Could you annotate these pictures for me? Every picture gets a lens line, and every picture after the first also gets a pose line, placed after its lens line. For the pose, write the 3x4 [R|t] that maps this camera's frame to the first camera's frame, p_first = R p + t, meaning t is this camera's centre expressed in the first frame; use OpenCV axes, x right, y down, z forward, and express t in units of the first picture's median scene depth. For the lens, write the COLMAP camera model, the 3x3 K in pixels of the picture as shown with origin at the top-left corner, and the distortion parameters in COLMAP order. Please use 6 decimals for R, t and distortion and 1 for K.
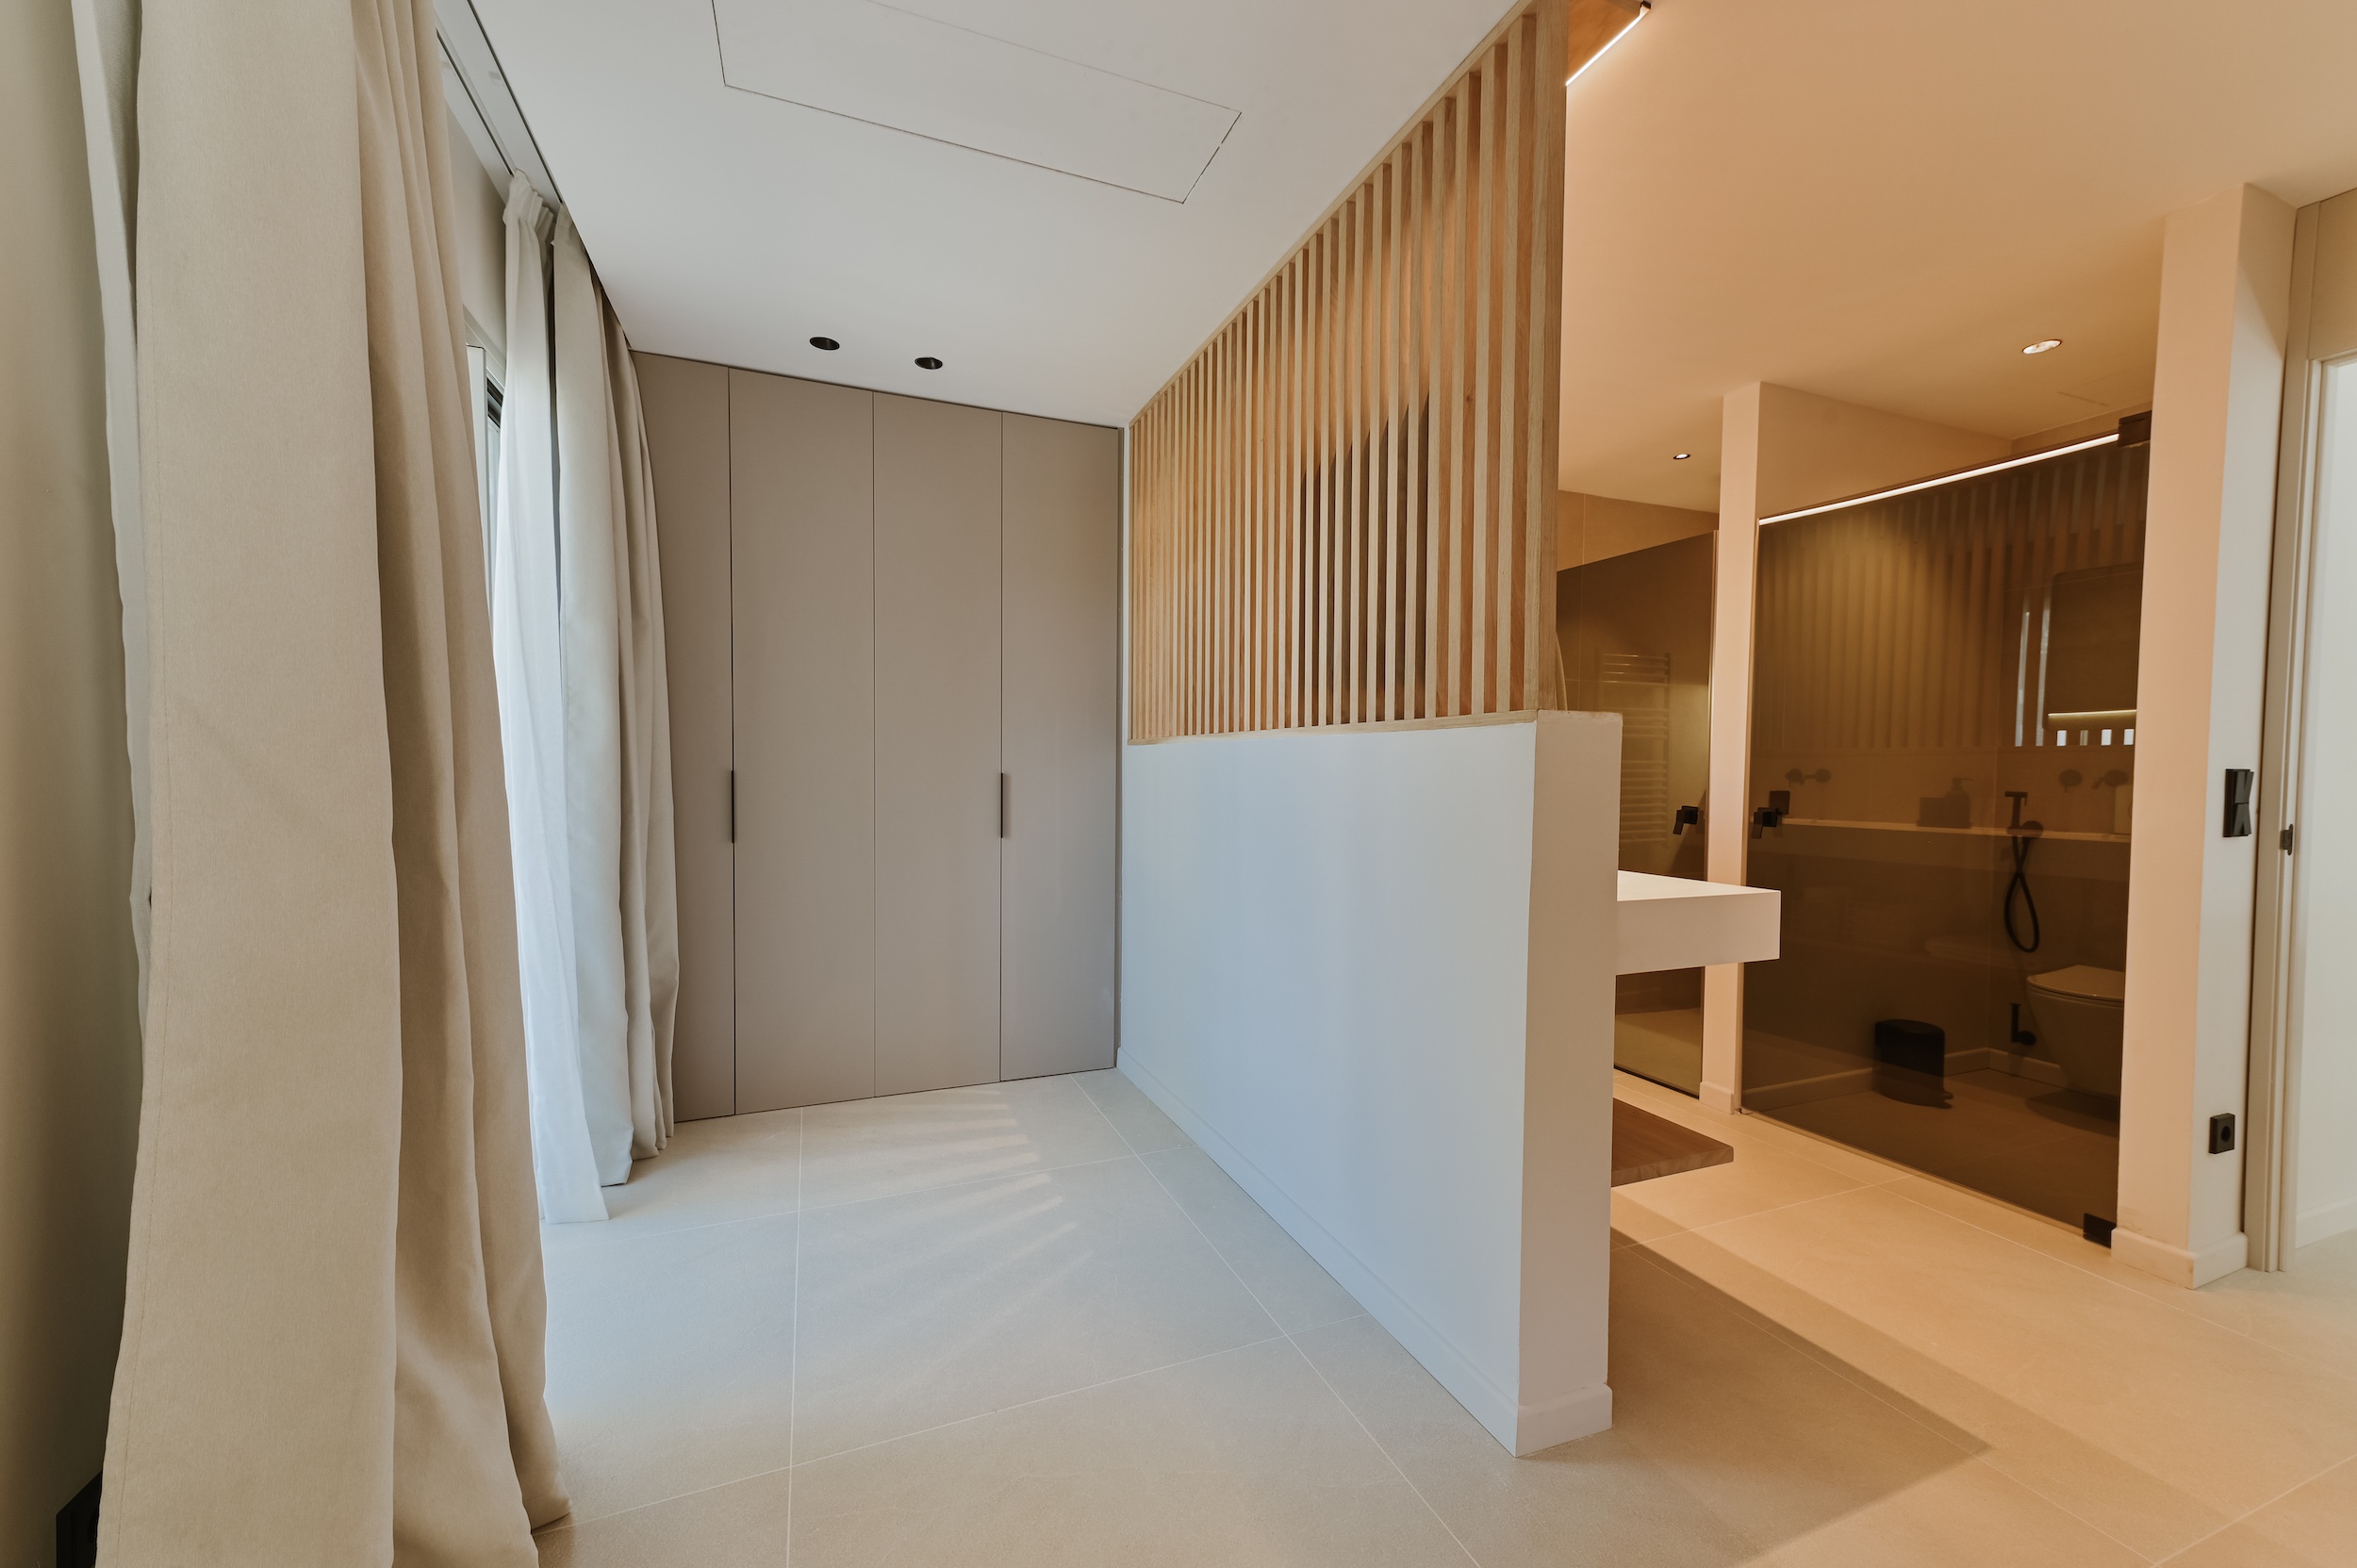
lens RADIAL K [[915.7, 0, 1179.5], [0, 915.7, 796.7], [0, 0, 1]] dist [0.014425, 0.000121]
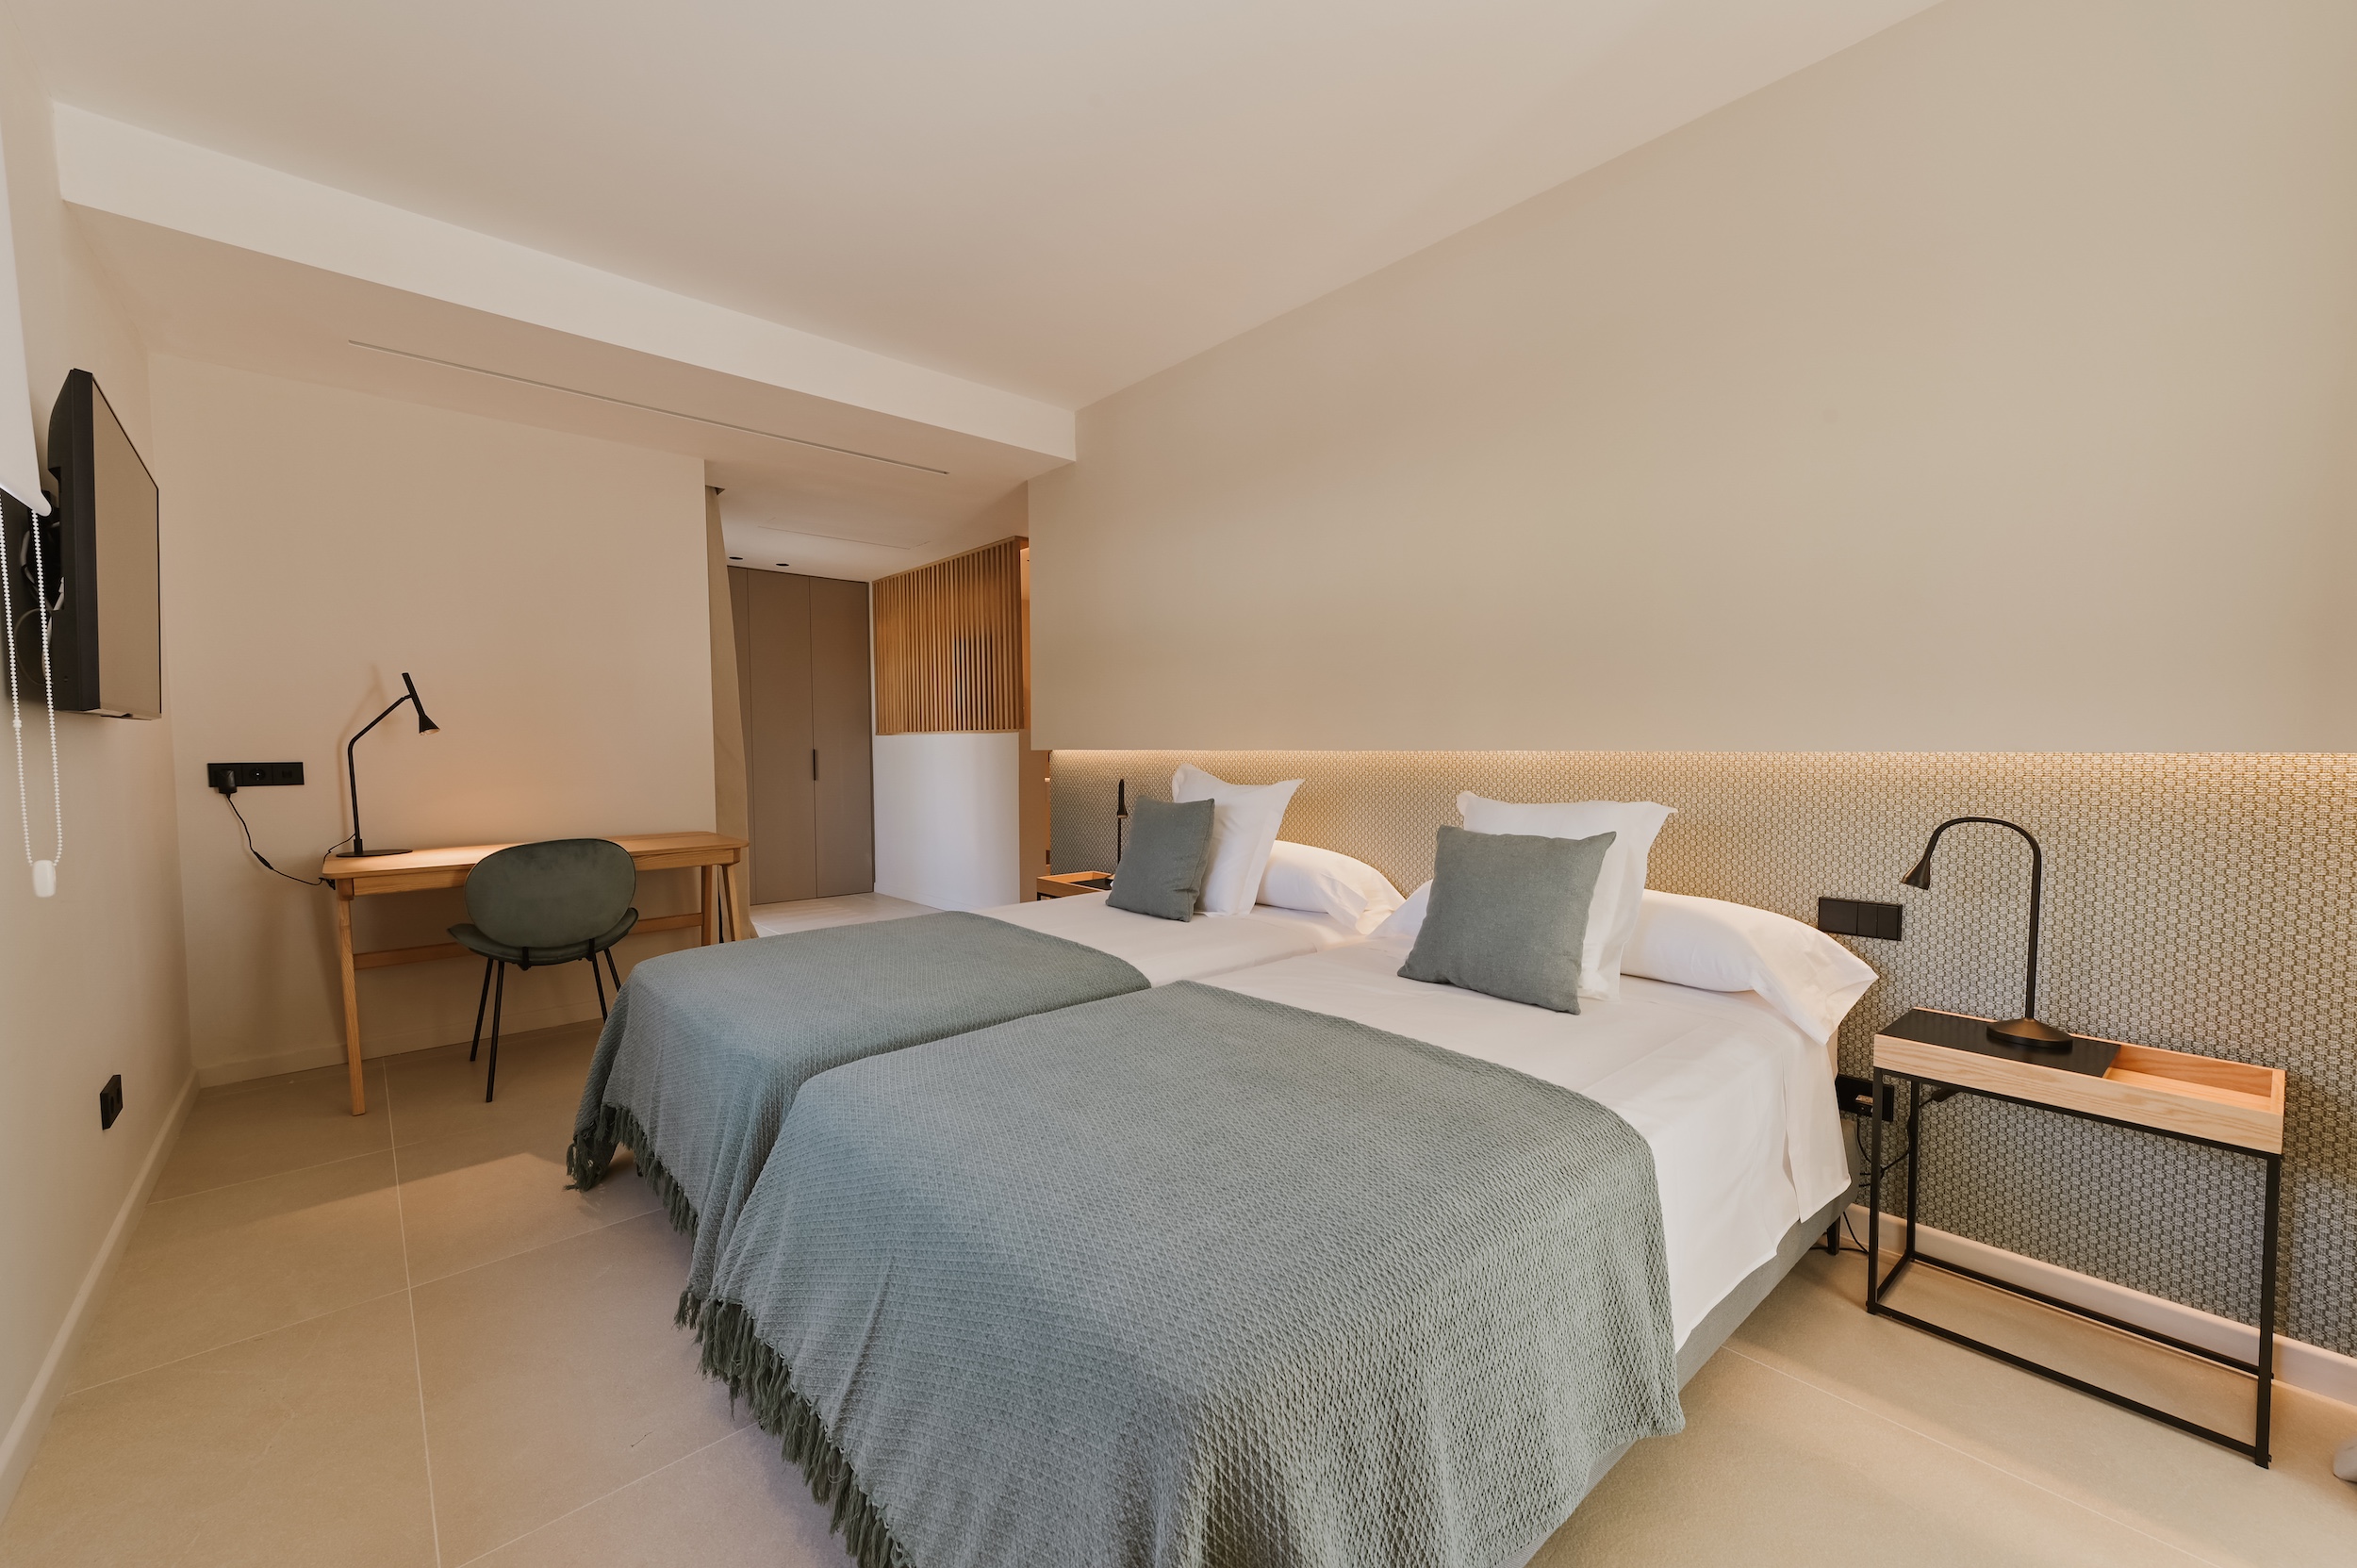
lens RADIAL K [[915.7, 0, 1179.5], [0, 915.7, 796.7], [0, 0, 1]] dist [0.014425, 0.000121]
pose [[0.940859, -0.025906, 0.337807, -0.120584], [0.018404, 0.999508, 0.025394, 0.045166], [-0.338298, -0.017675, 0.940873, -1.272208]]
